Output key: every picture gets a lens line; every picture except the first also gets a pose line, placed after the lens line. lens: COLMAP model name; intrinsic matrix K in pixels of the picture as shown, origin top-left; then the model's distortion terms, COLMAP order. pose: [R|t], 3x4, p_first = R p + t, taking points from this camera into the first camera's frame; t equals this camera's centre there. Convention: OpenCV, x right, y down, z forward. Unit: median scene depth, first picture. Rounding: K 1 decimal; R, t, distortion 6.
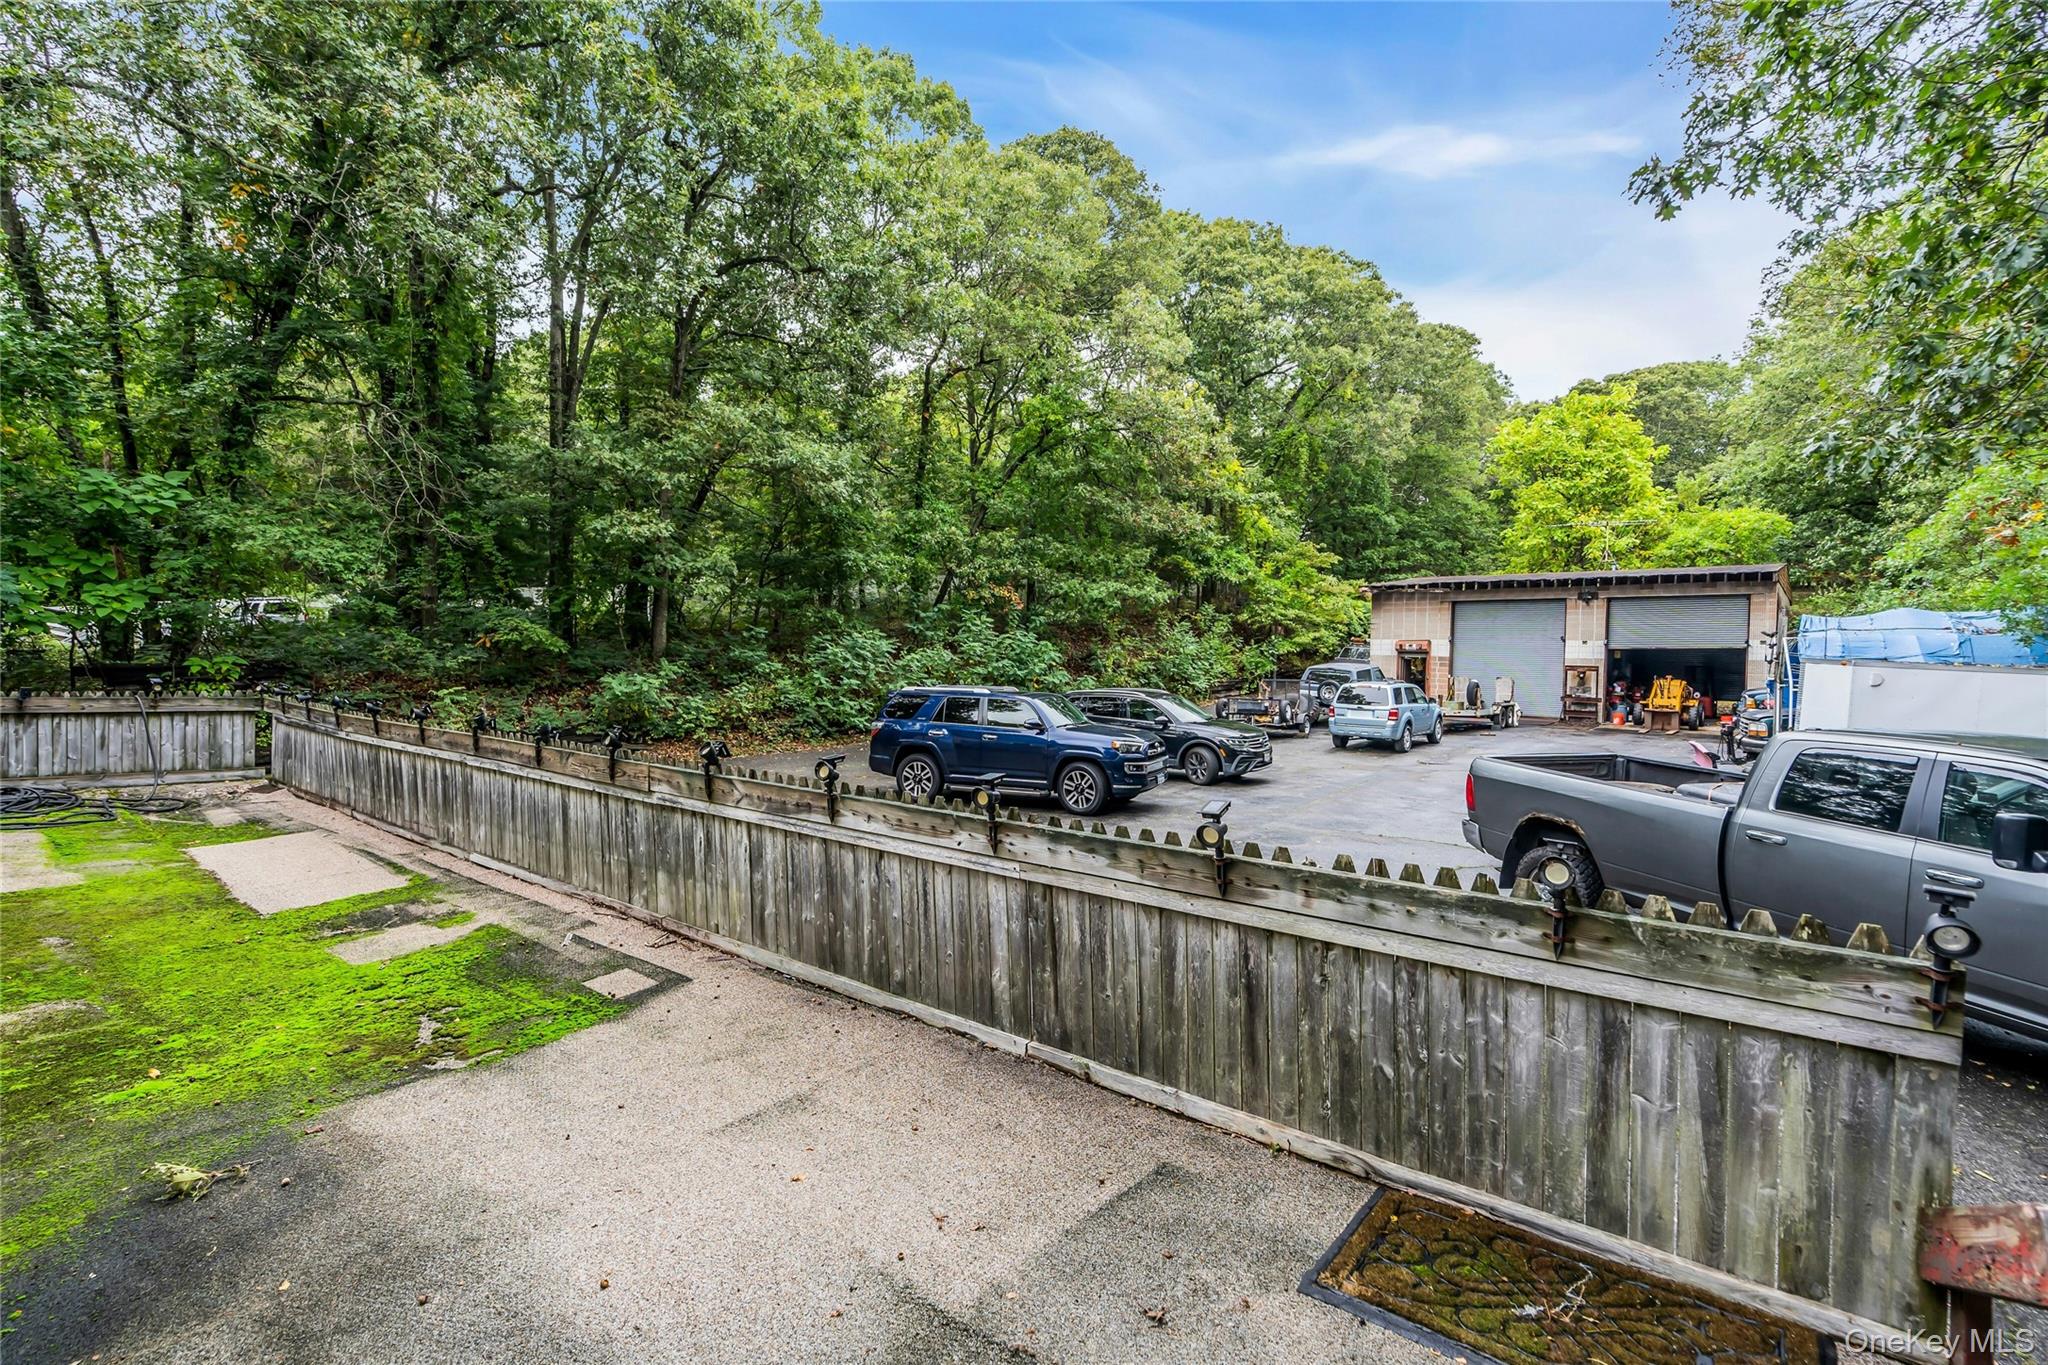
lens RADIAL K [[959.0, 0, 1005.5], [0, 959.0, 660.9], [0, 0, 1]] dist [-0.002709, 0.003453]
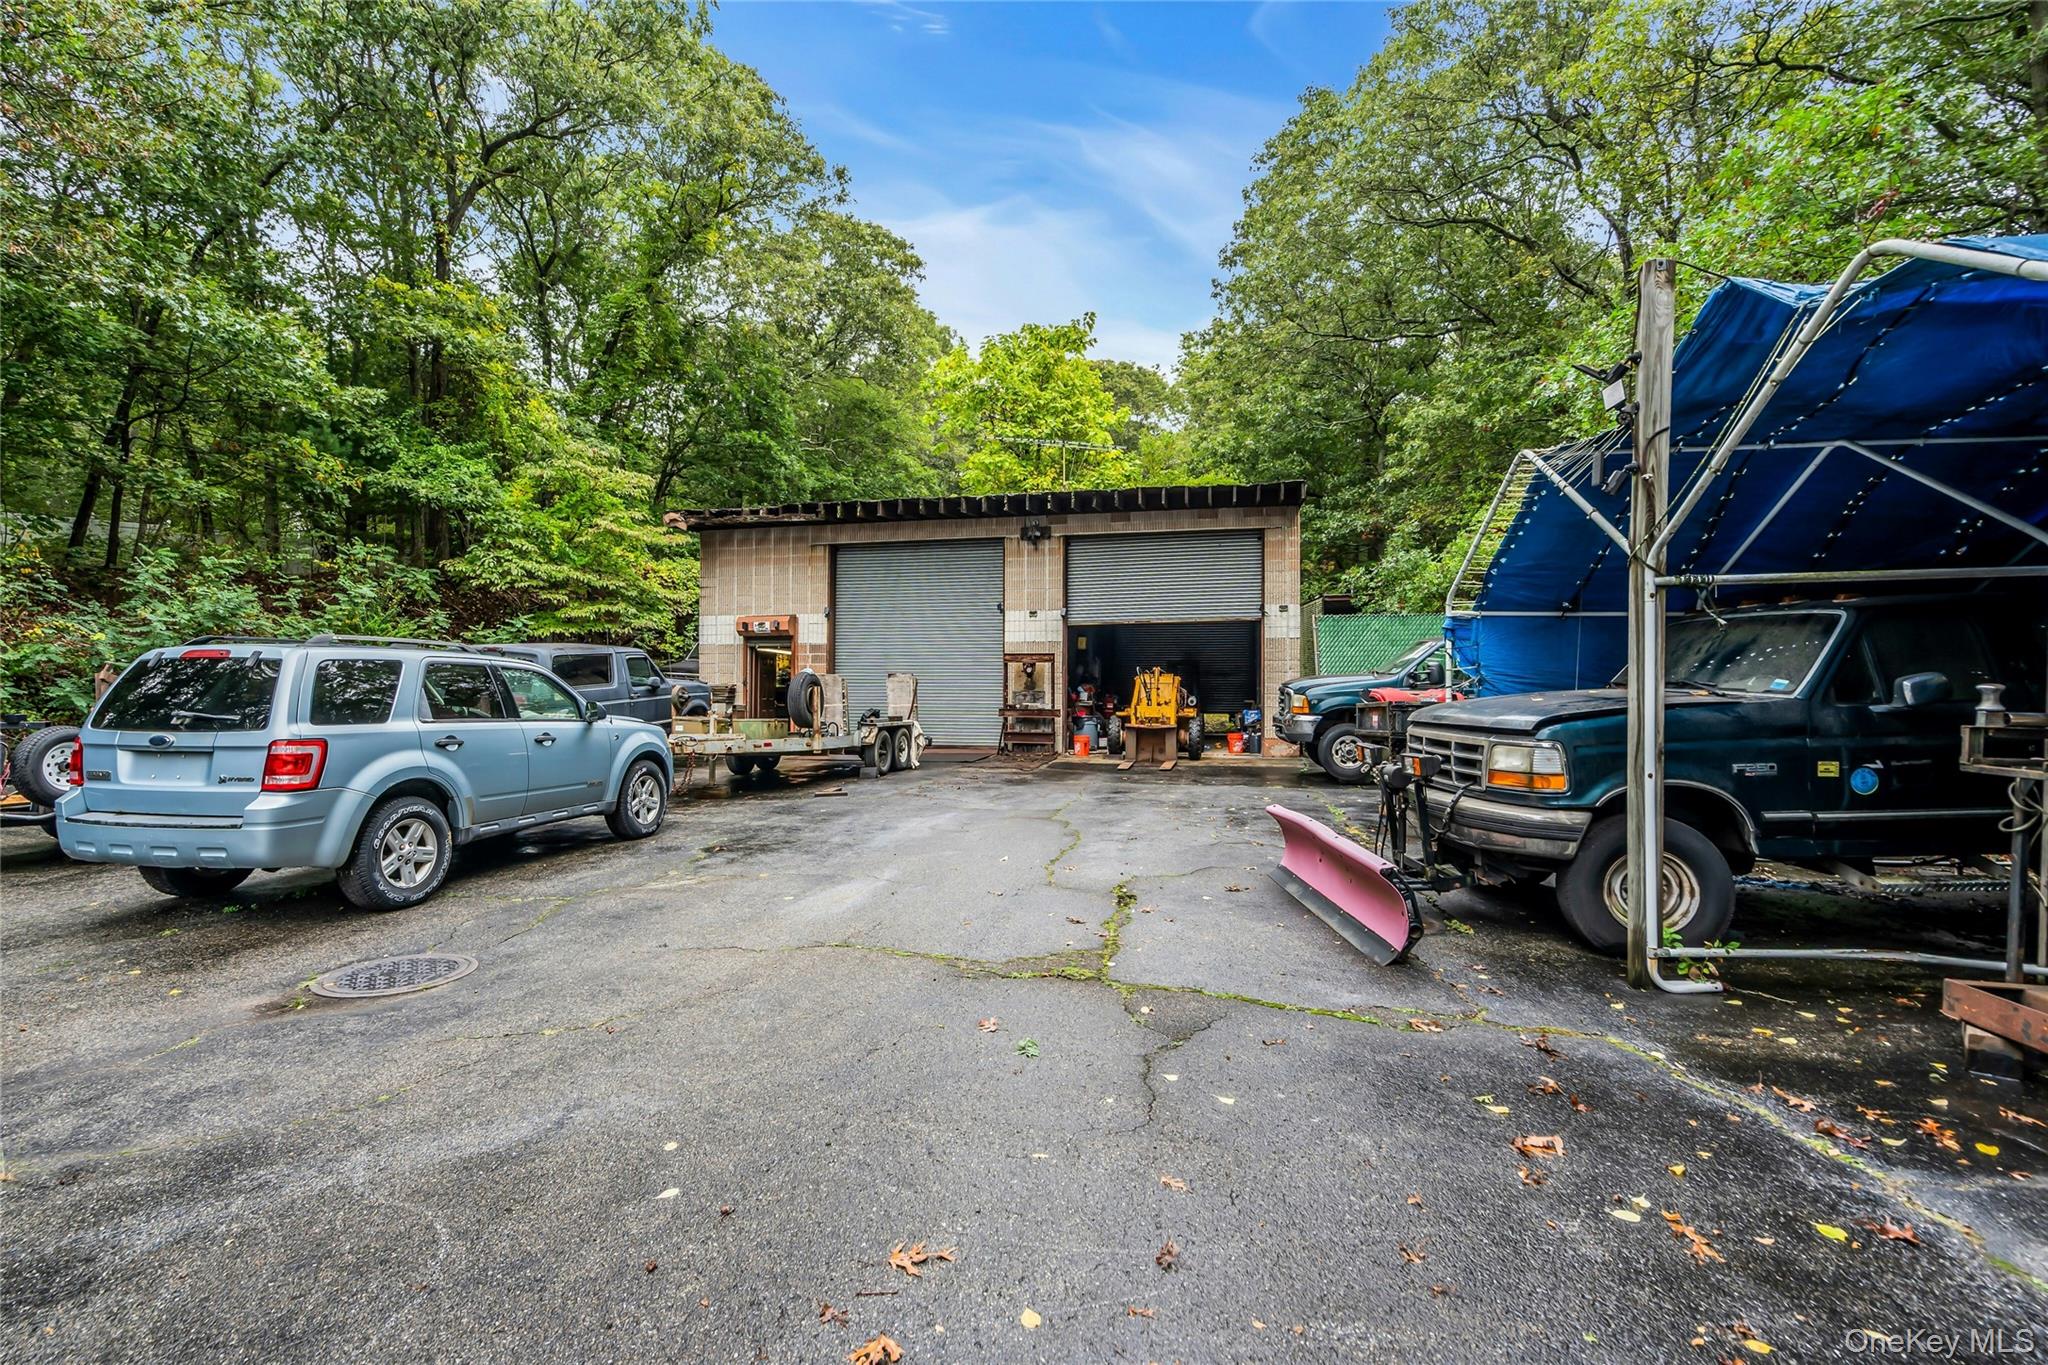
lens RADIAL K [[959.0, 0, 1005.5], [0, 959.0, 660.9], [0, 0, 1]] dist [-0.002709, 0.003453]
pose [[0.881716, 0.000354, 0.471781, 0.320748], [0.019454, 0.999122, -0.037108, 0.030316], [-0.471380, 0.041897, 0.880934, 0.506135]]
